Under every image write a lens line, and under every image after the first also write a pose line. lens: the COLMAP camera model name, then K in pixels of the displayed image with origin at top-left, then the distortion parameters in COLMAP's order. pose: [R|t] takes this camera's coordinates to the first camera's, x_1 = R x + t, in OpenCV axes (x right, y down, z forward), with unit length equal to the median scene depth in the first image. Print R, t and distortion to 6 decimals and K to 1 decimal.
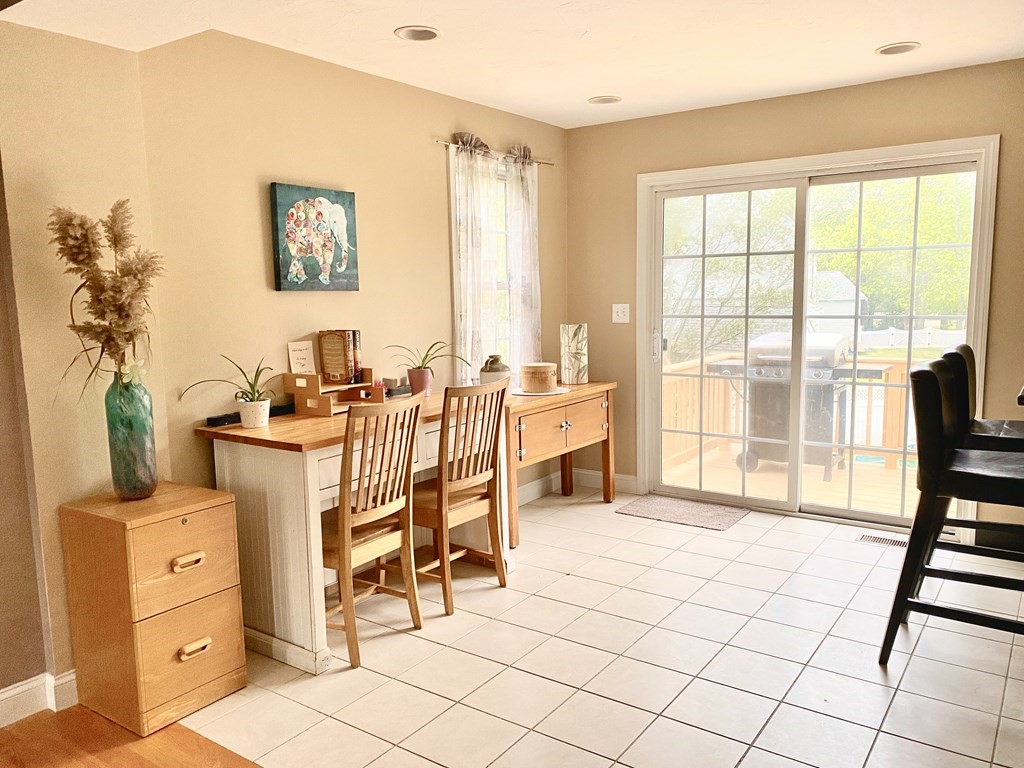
lens RADIAL K [[781.0, 0, 516.8], [0, 781.0, 384.7], [0, 0, 1]] dist [0.072774, -0.086445]
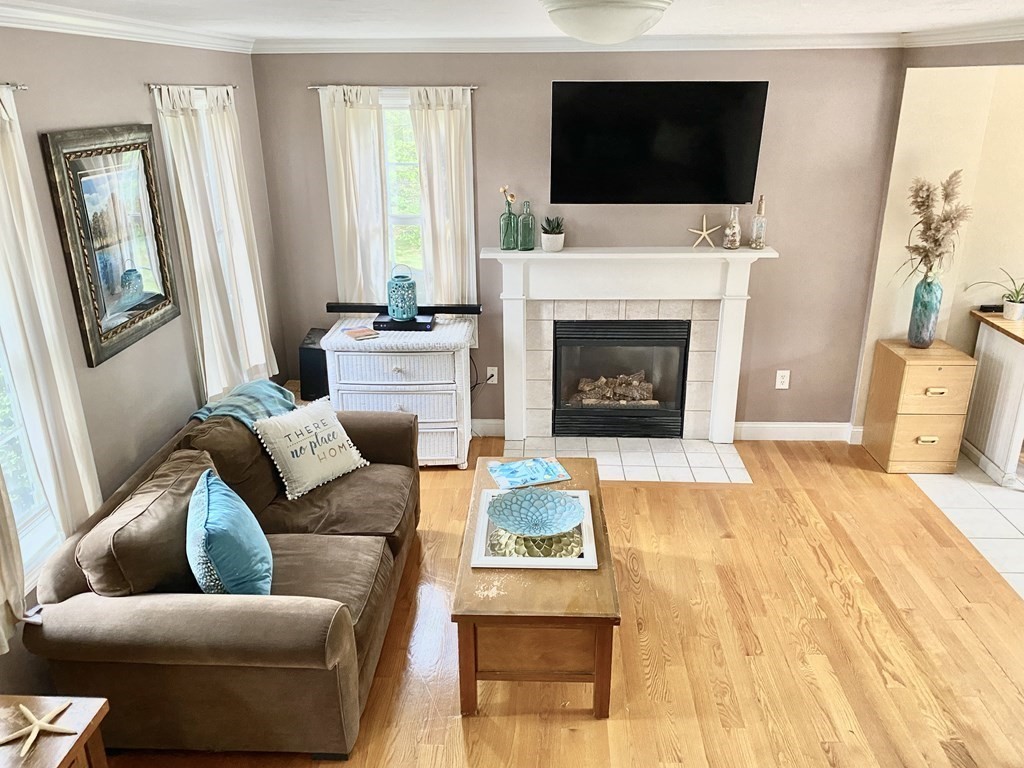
lens RADIAL K [[781.0, 0, 507.6], [0, 781.0, 379.5], [0, 0, 1]] dist [0.072774, -0.086445]
pose [[0.537193, 0.307009, -0.785601, 0.386625], [-0.100825, 0.948098, 0.301568, -0.204757], [0.837411, -0.082792, 0.540266, -0.641477]]
